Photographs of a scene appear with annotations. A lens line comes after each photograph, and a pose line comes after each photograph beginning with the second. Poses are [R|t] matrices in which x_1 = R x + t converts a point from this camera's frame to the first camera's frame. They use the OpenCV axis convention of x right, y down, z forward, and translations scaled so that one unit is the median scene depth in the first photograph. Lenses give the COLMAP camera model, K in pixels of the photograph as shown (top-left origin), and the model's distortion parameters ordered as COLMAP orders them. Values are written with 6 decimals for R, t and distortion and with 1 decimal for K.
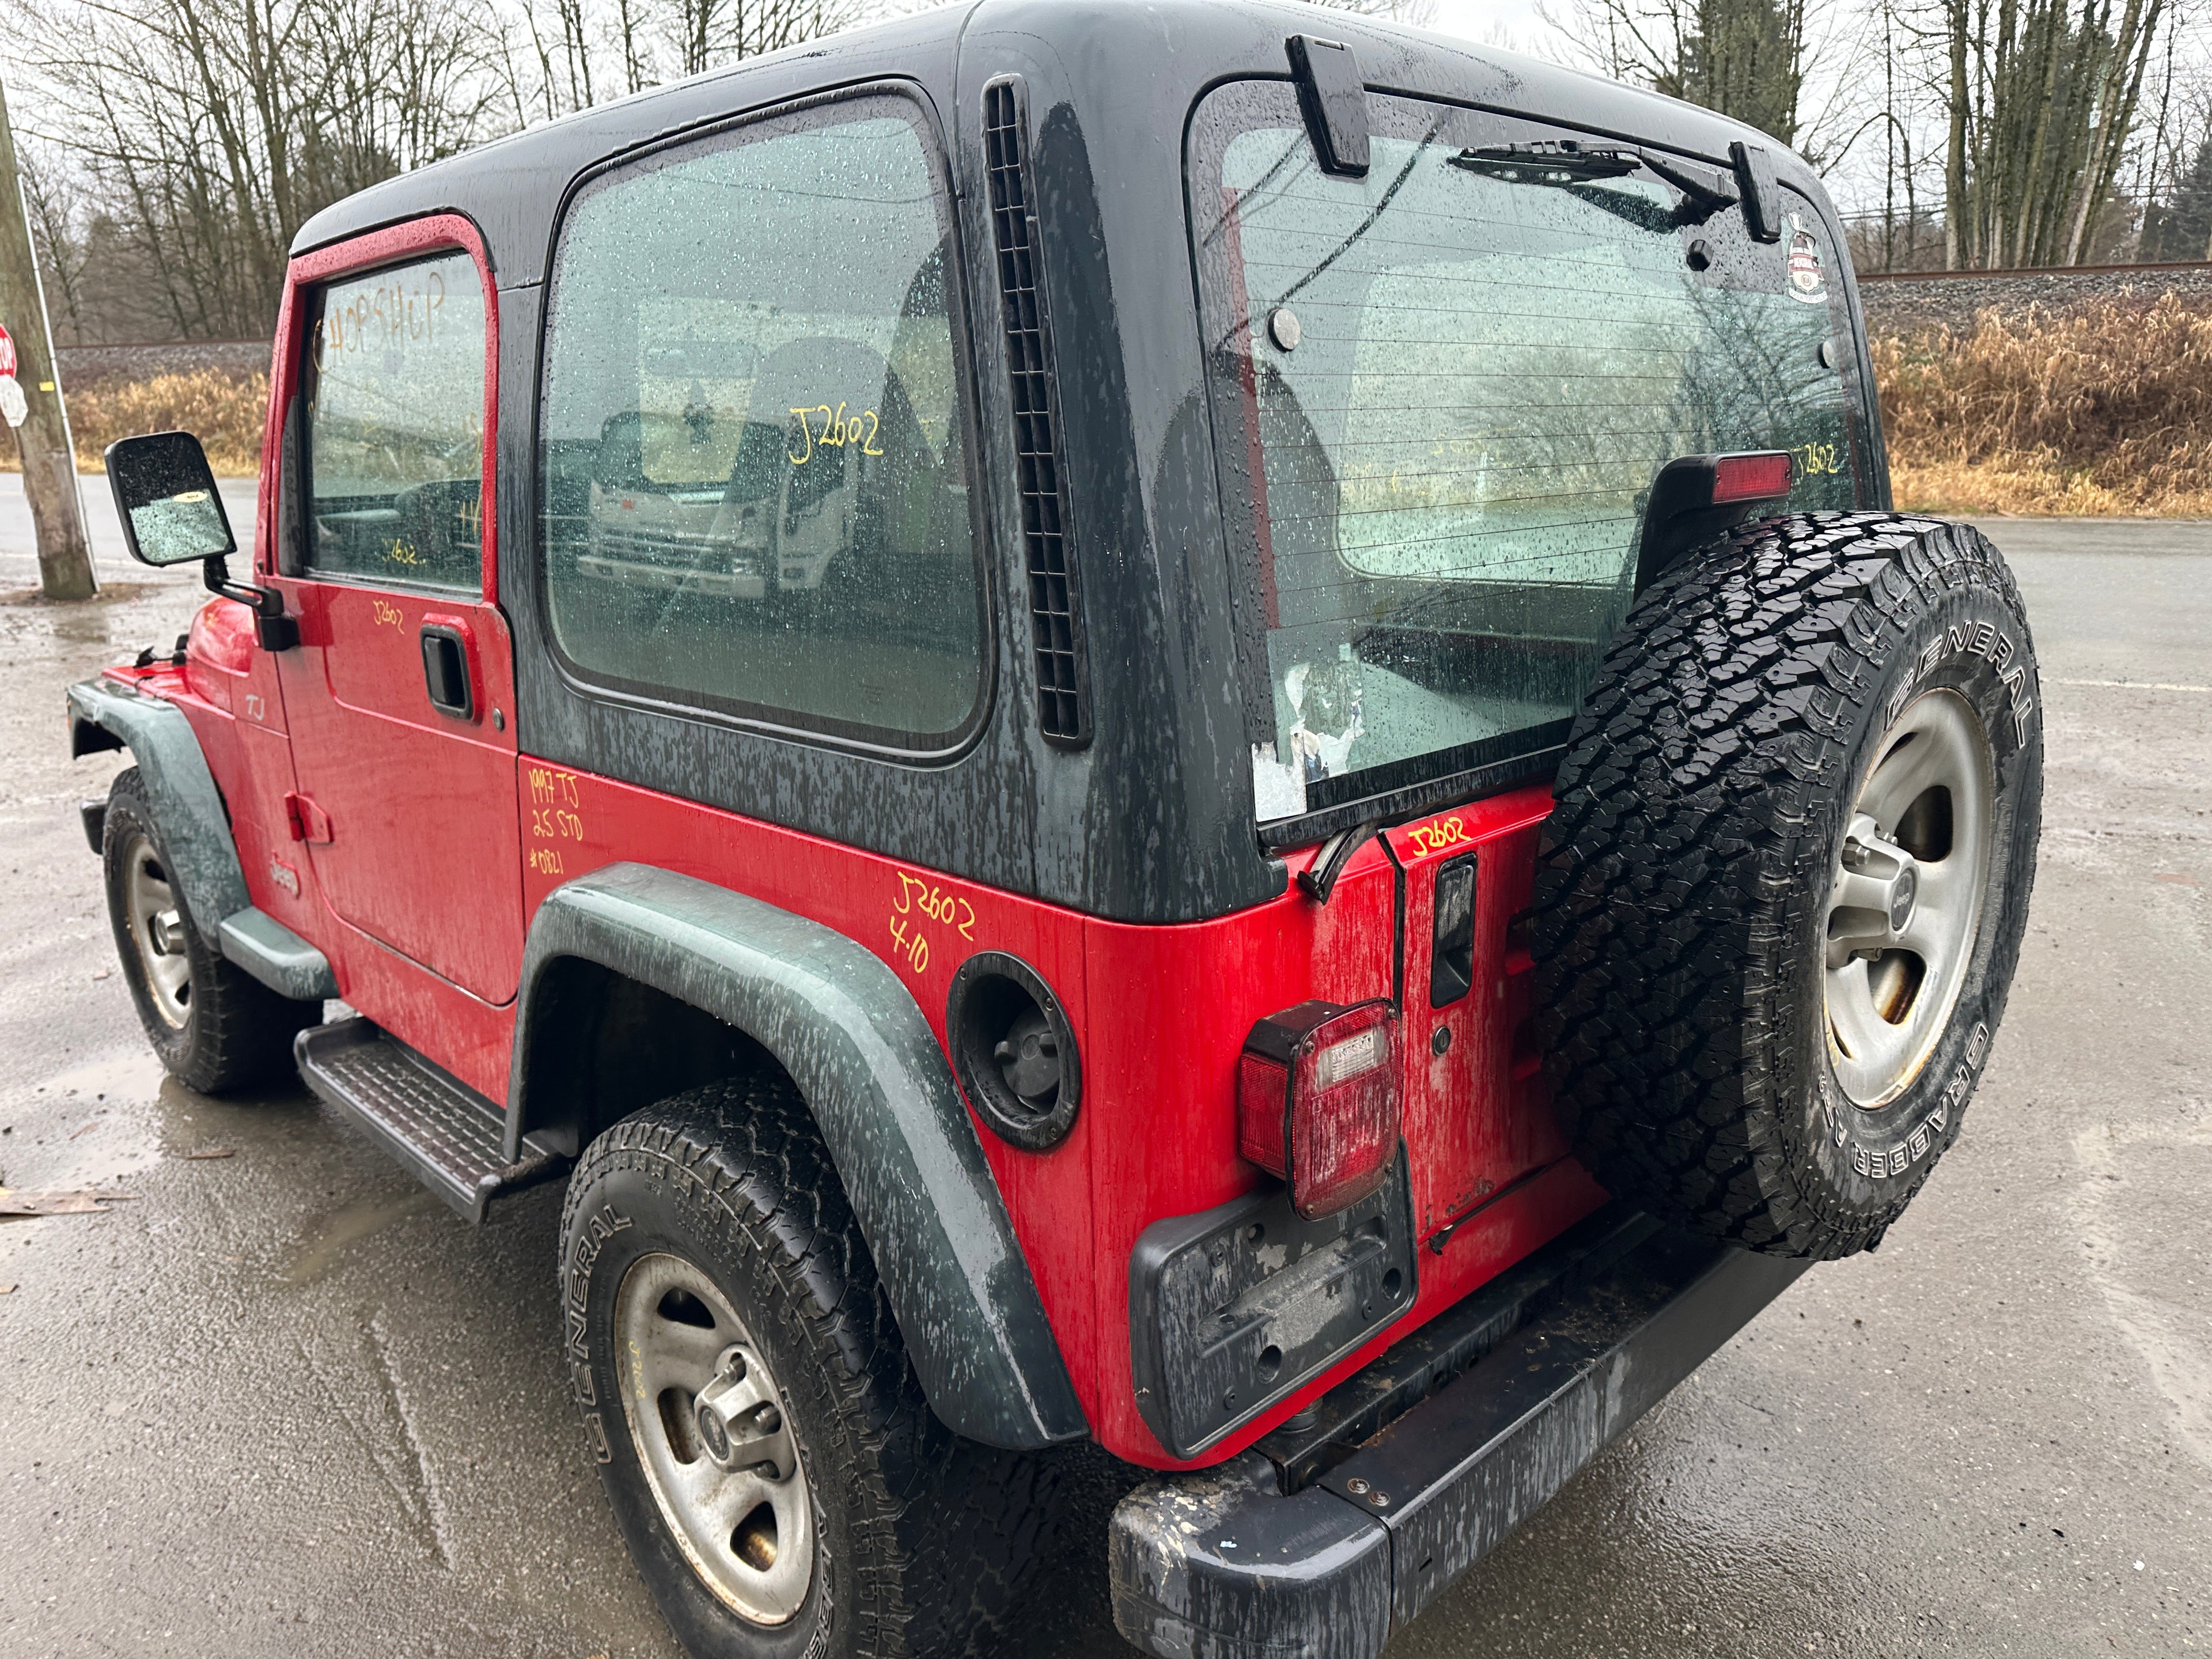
lens RADIAL K [[1536.2, 0, 1108.3], [0, 1536.2, 842.3], [0, 0, 1]] dist [0.123952, -0.189330]
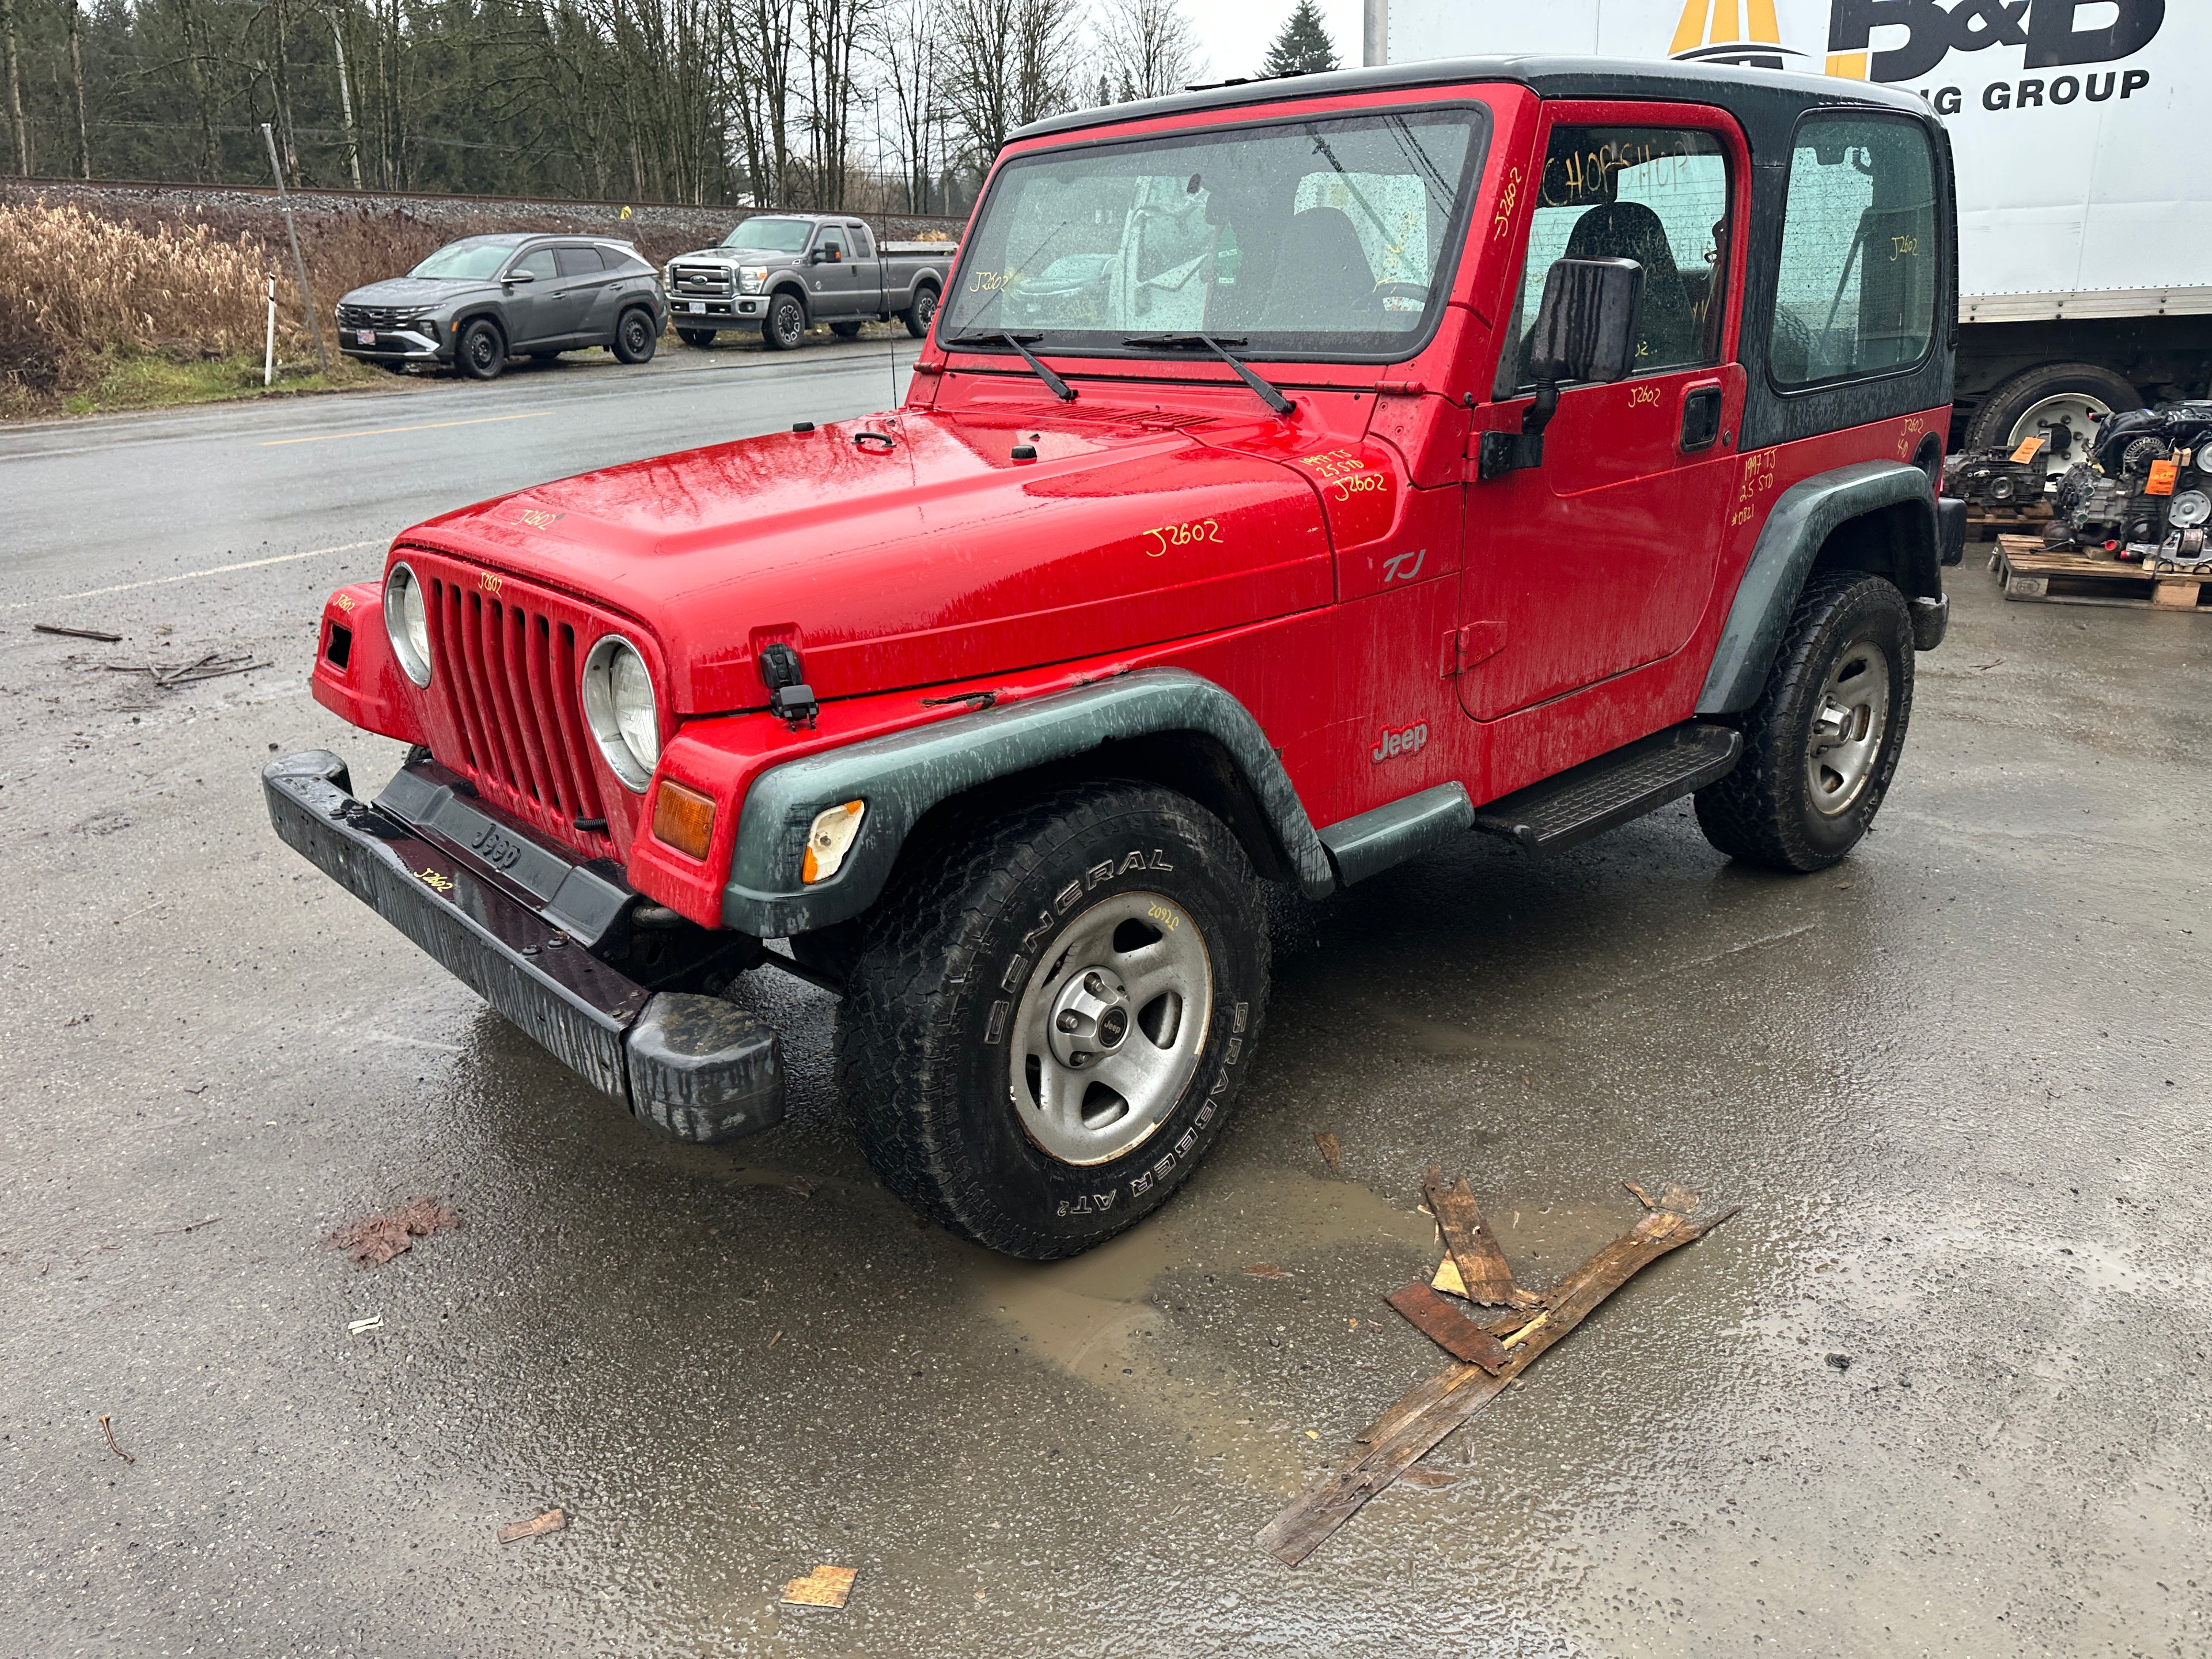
lens RADIAL K [[1536.5, 0, 1107.1], [0, 1536.5, 831.7], [0, 0, 1]] dist [0.072559, -0.079889]
pose [[0.028967, -0.330254, 0.943447, -2.688597], [0.282632, 0.908035, 0.309180, -0.504394], [-0.958791, 0.257692, 0.119643, 2.011004]]
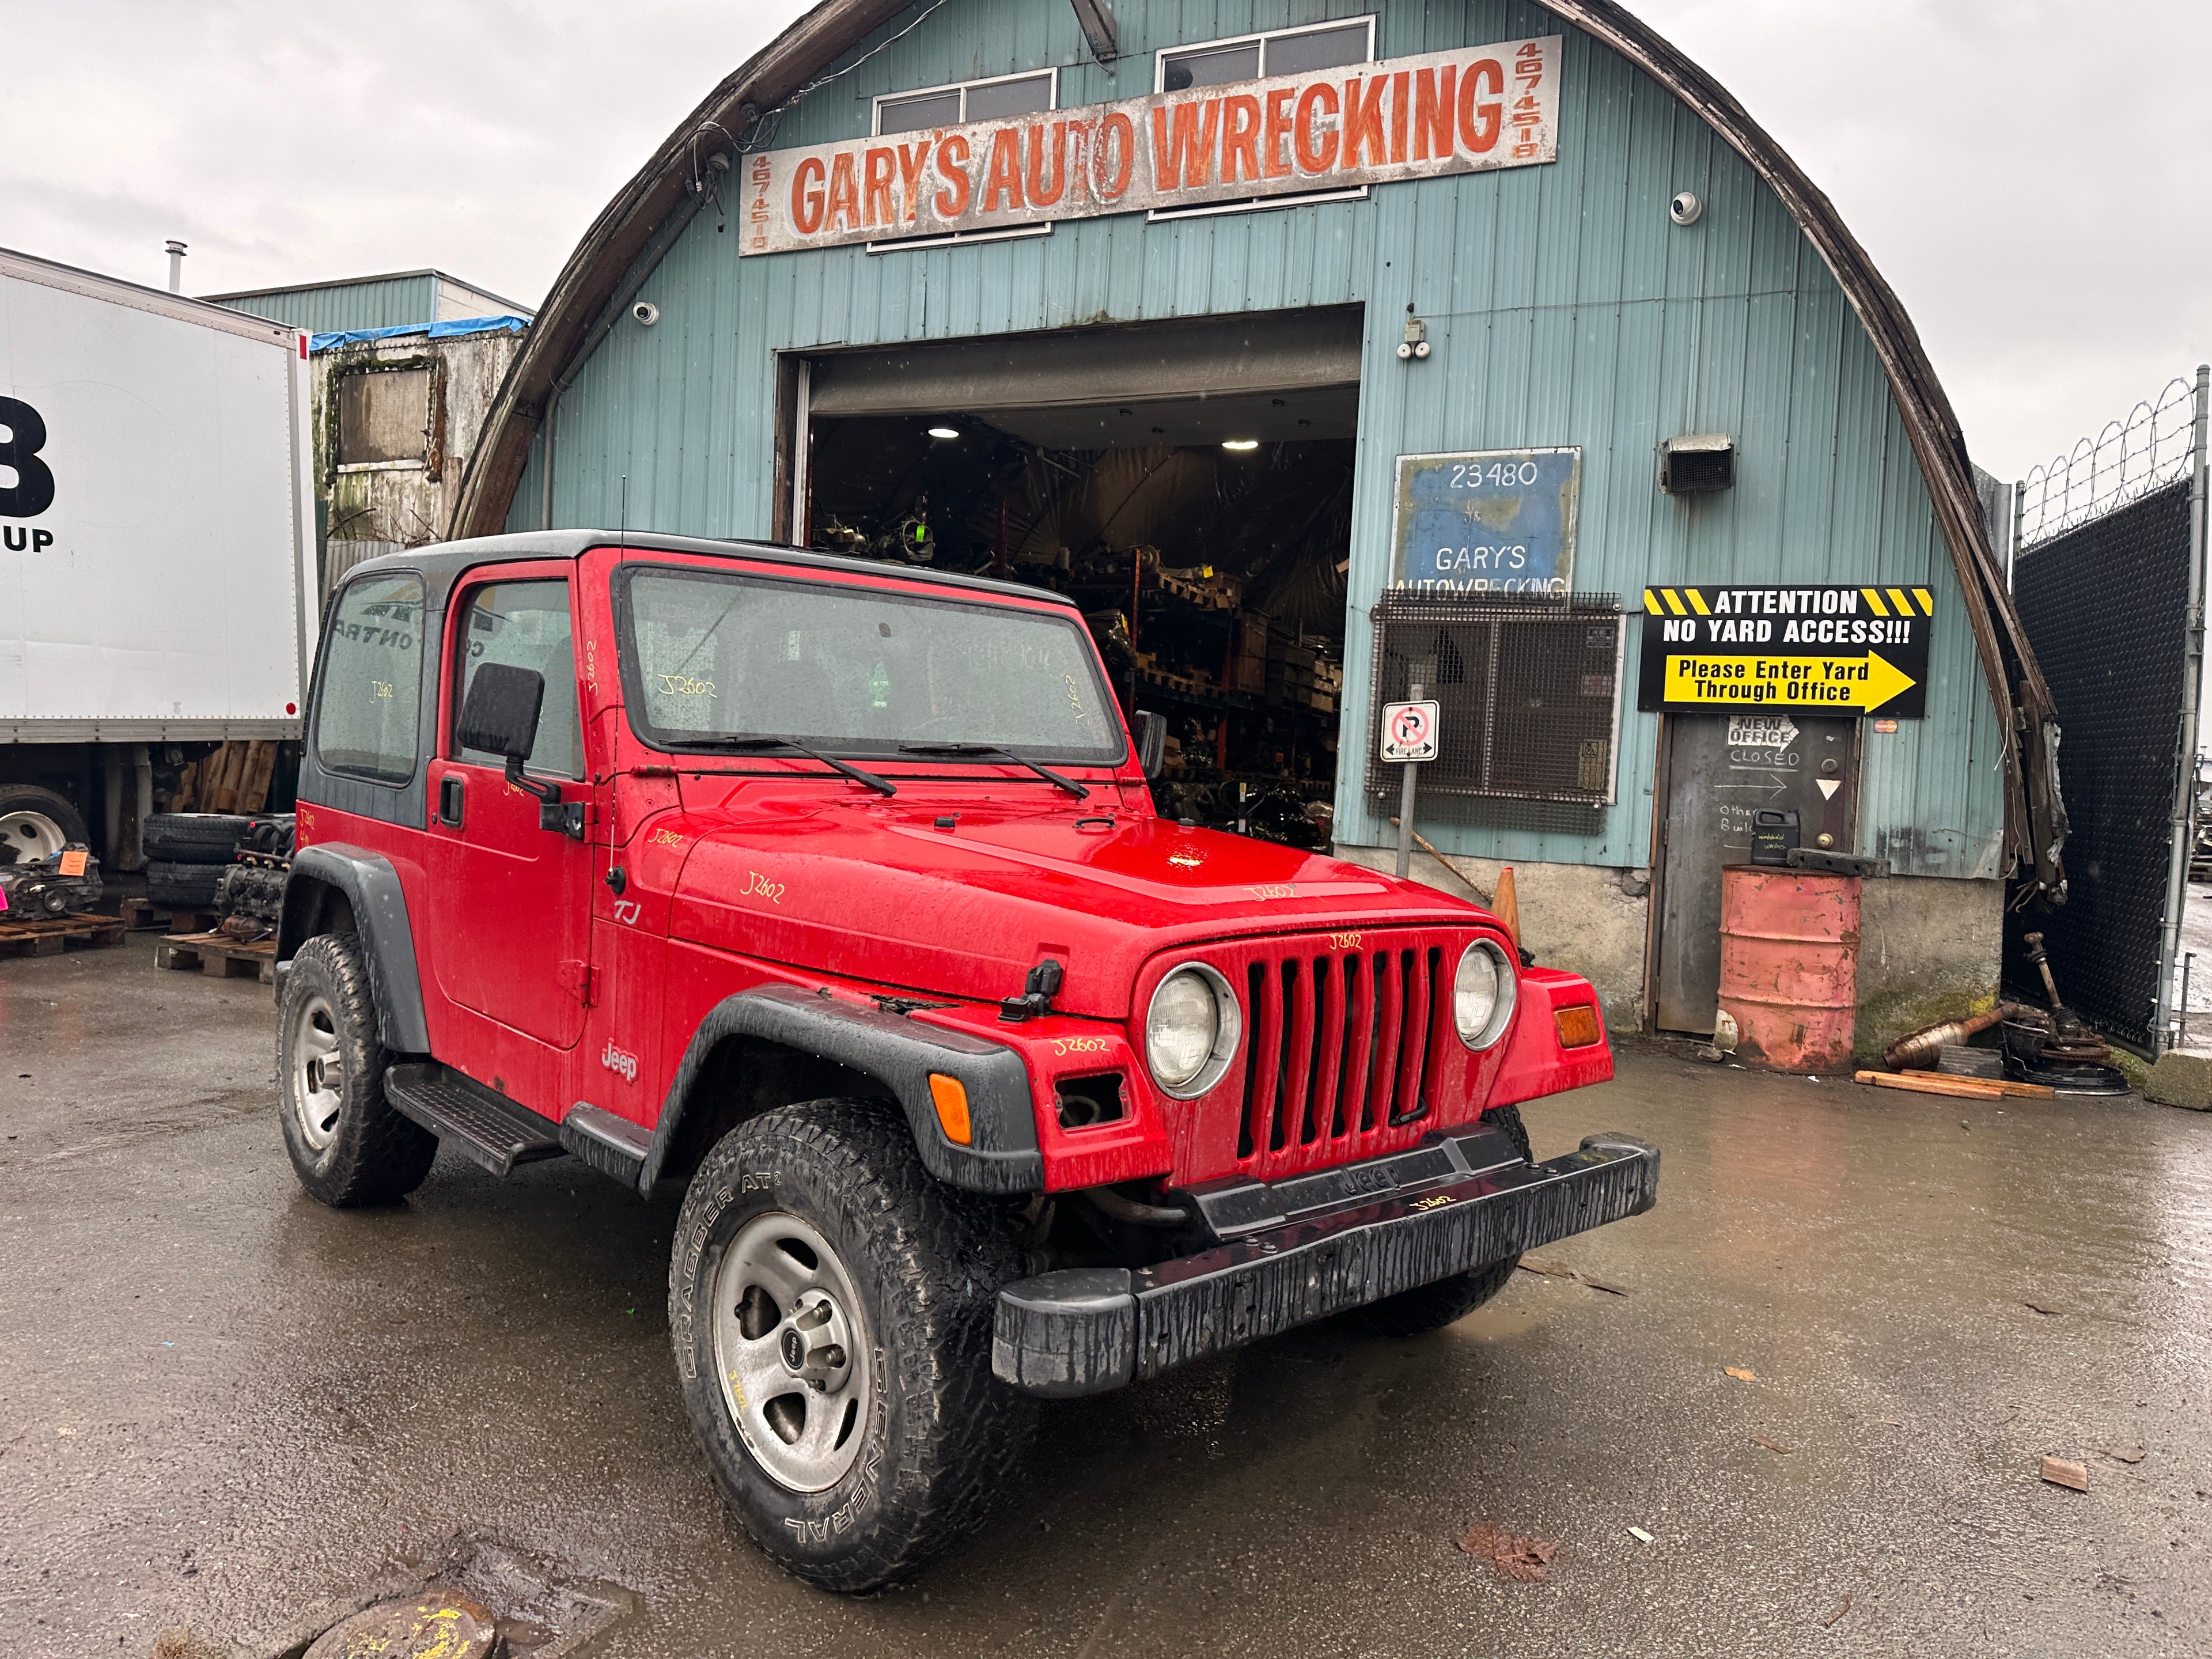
lens RADIAL K [[1540.0, 0, 1108.7], [0, 1540.0, 811.0], [0, 0, 1]] dist [0.157309, -0.322487]
pose [[-0.999183, -0.033242, 0.022990, -0.947123], [-0.024632, 0.951805, 0.305712, -1.098856], [-0.032045, 0.304896, -0.951847, 4.352217]]
